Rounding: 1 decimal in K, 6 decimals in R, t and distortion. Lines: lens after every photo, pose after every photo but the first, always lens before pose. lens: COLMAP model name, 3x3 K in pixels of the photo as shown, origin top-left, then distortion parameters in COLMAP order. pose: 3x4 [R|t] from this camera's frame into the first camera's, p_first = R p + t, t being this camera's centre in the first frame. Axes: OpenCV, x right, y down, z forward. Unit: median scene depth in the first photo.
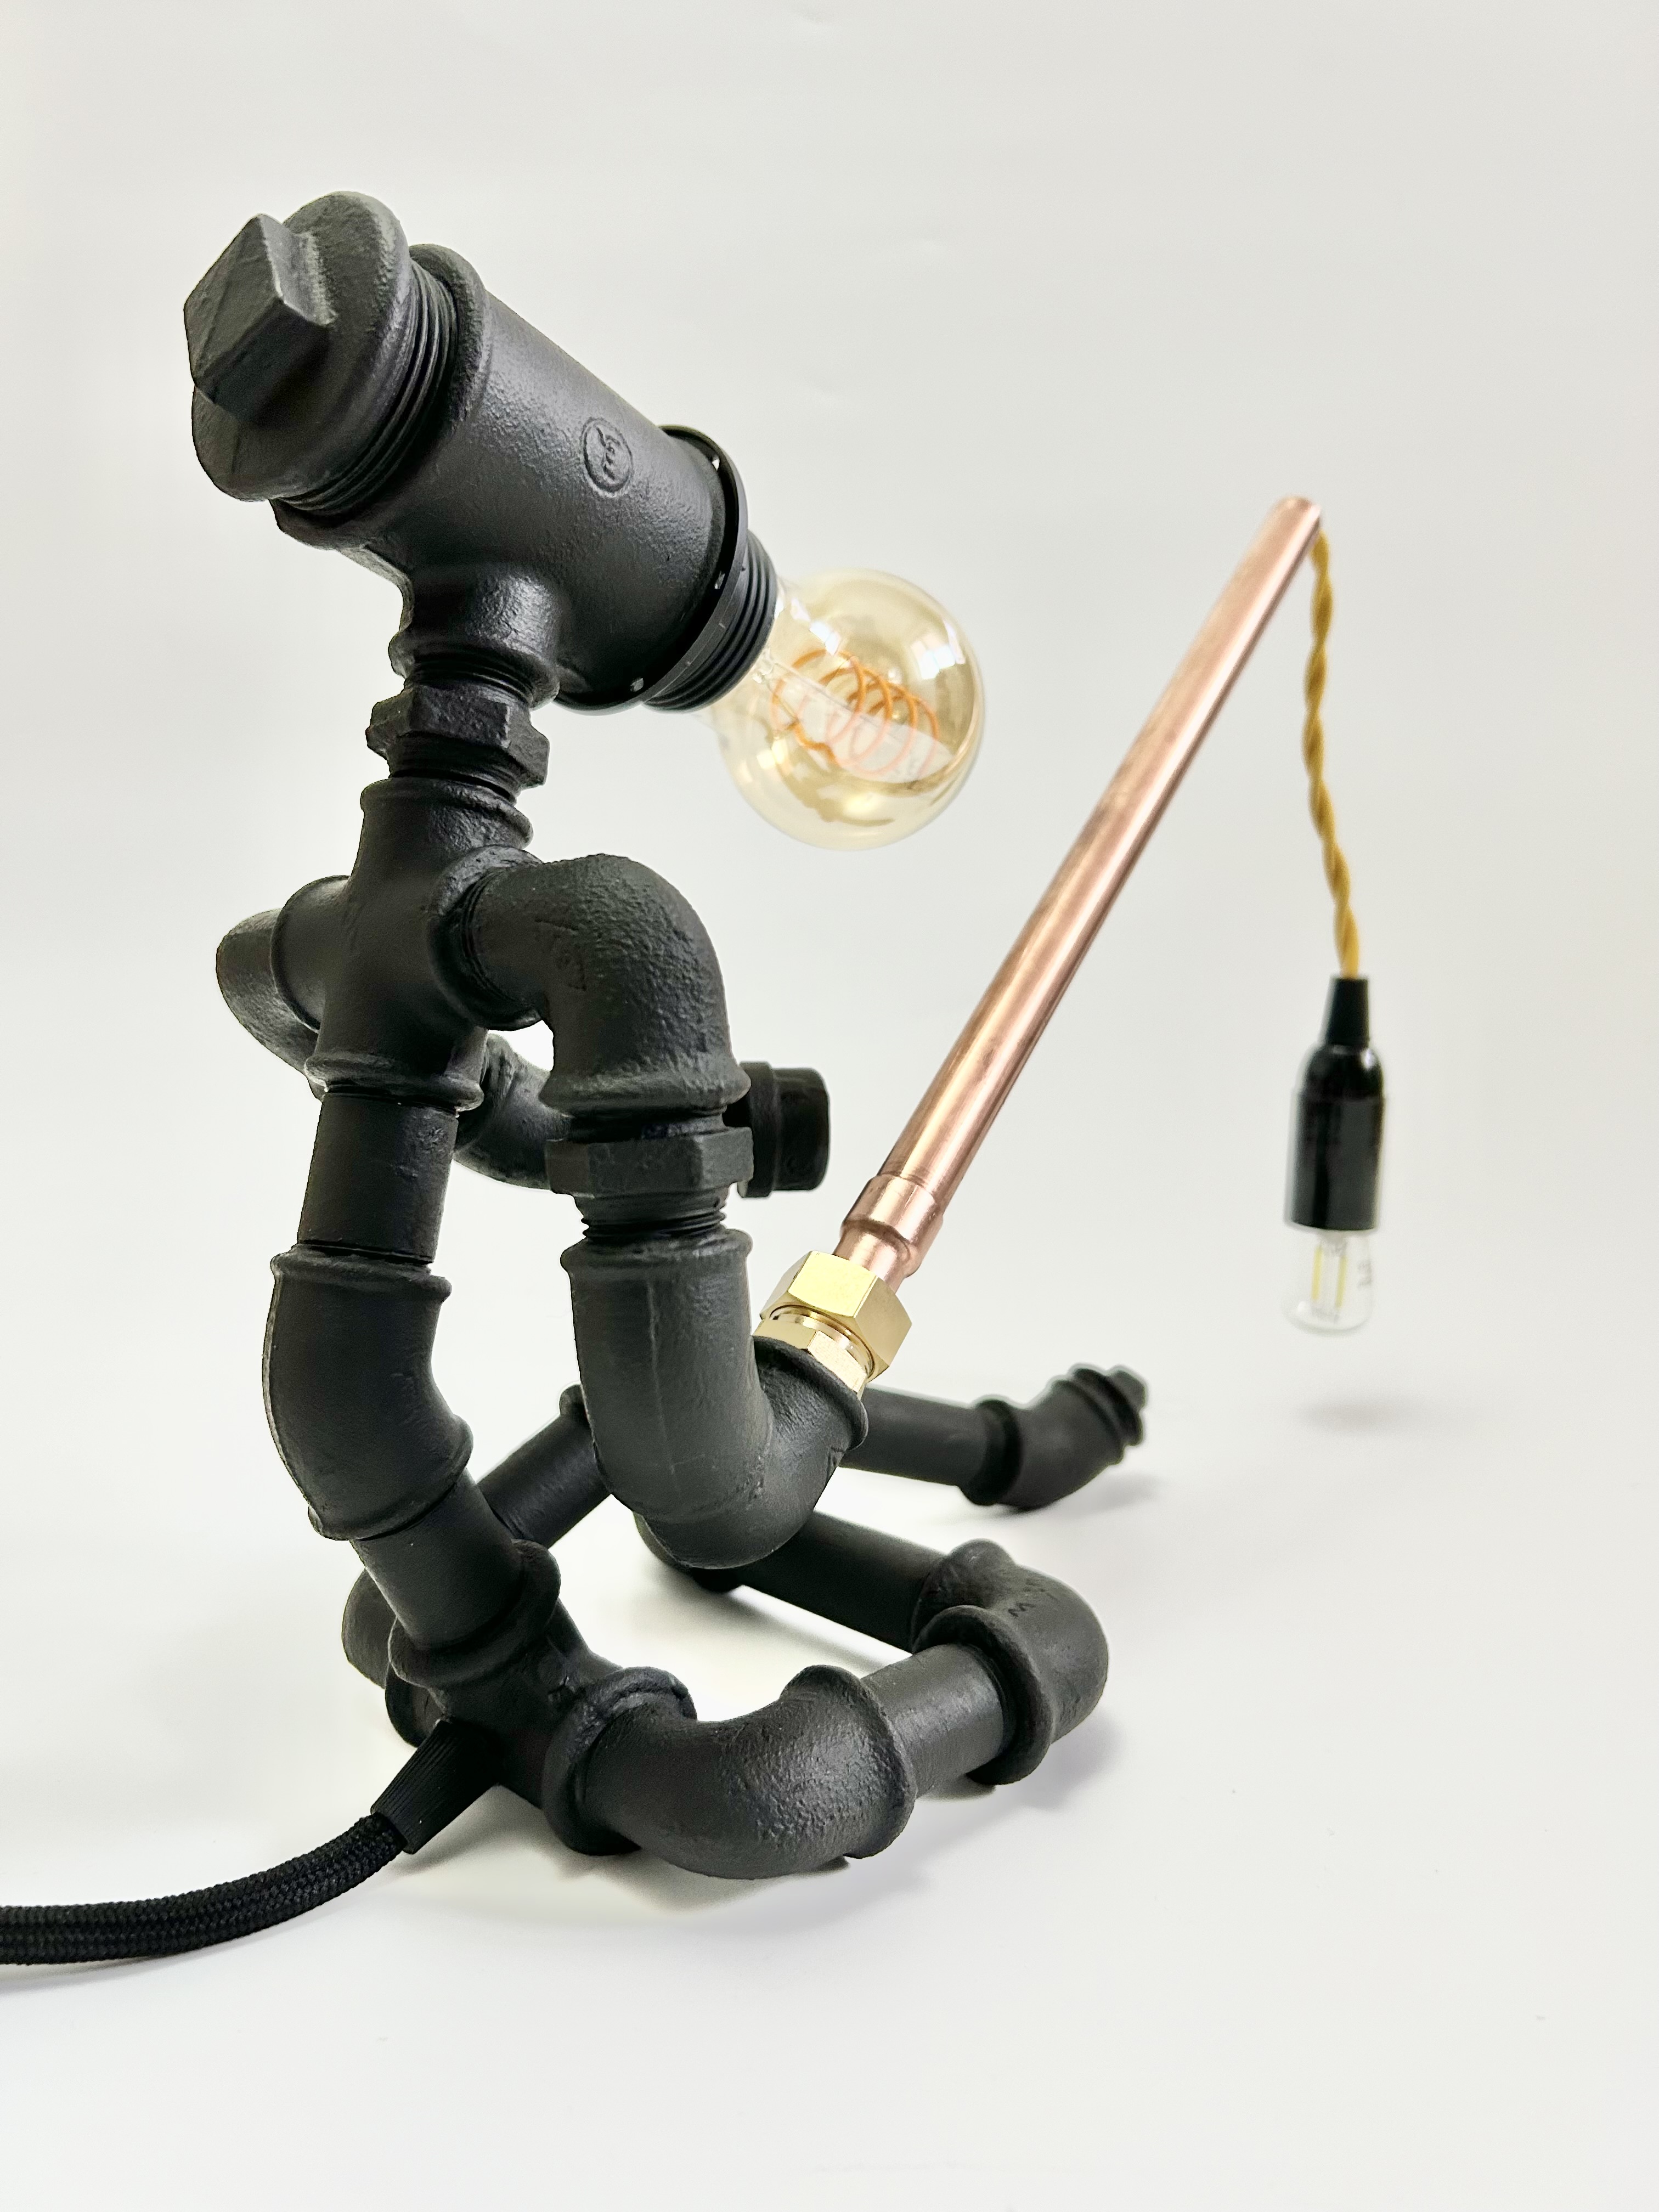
lens RADIAL K [[1704.4, 0, 833.9], [0, 1704.4, 1149.6], [0, 0, 1]] dist [0.002768, -0.055178]
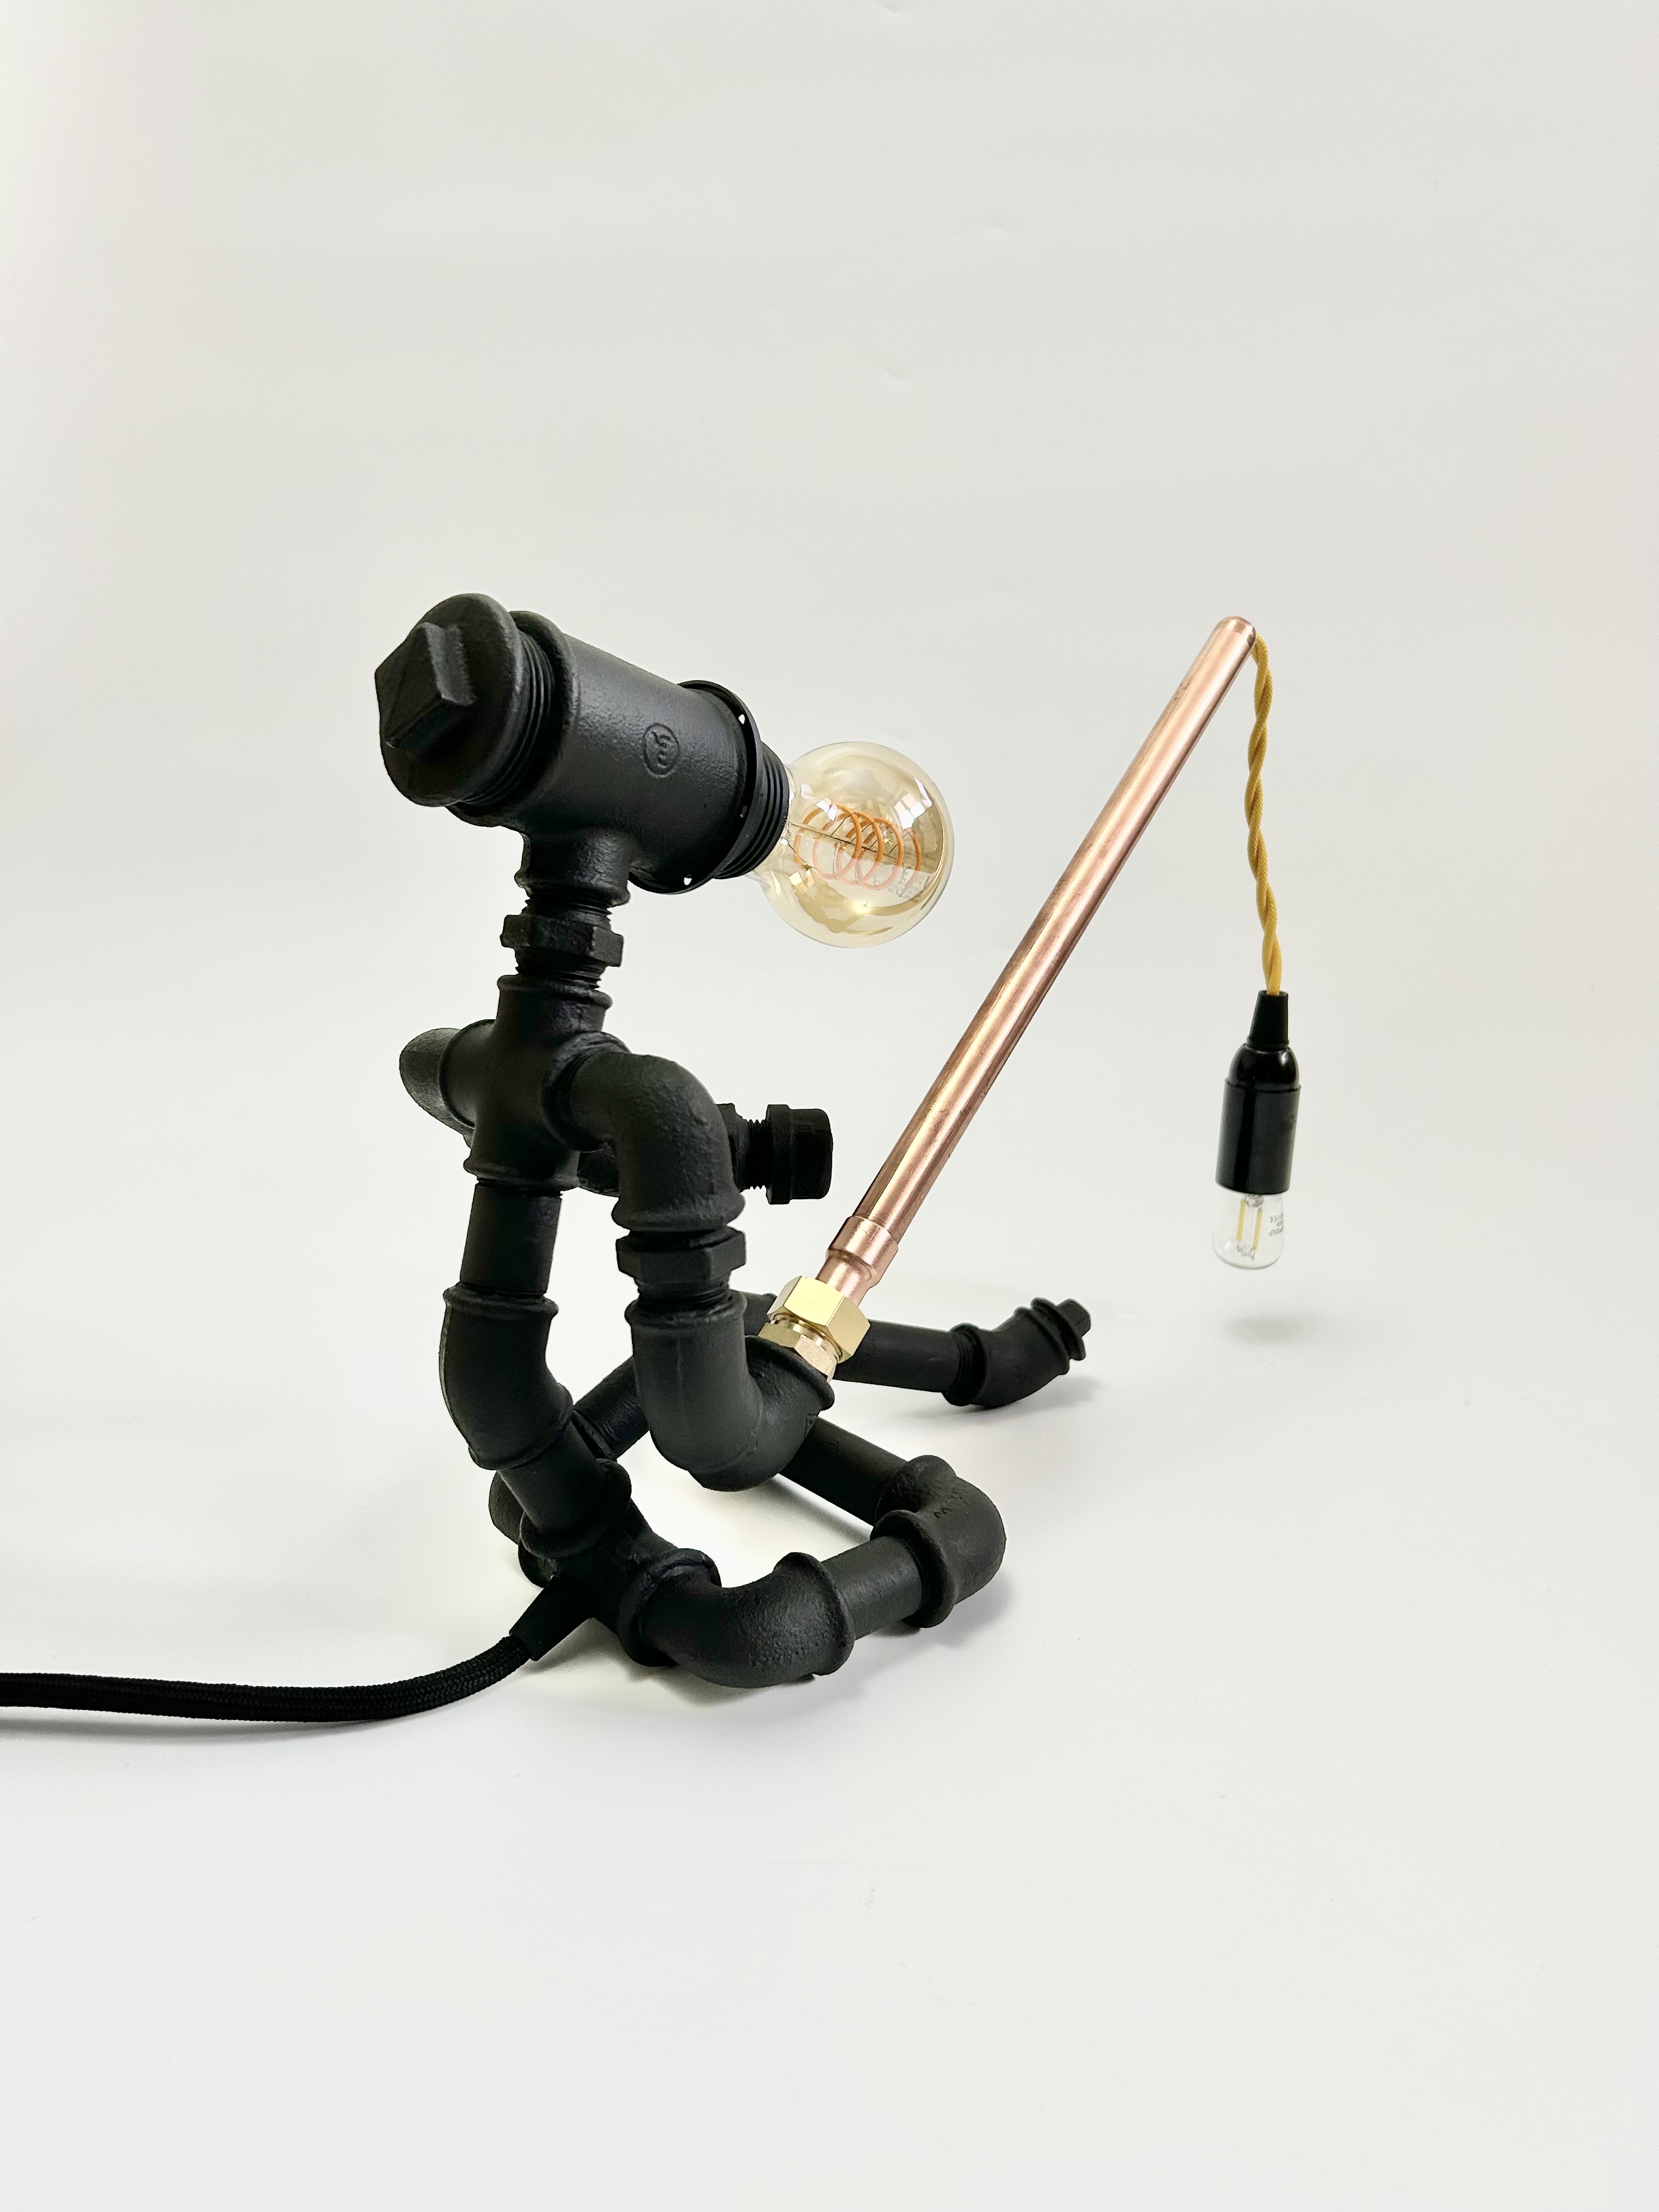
lens RADIAL K [[1704.4, 0, 850.6], [0, 1704.4, 1106.6], [0, 0, 1]] dist [0.002768, -0.055178]
pose [[0.997710, 0.023021, -0.063599, 0.117661], [-0.015204, 0.992564, 0.120770, -0.259982], [0.065906, -0.119526, 0.990641, -0.431128]]
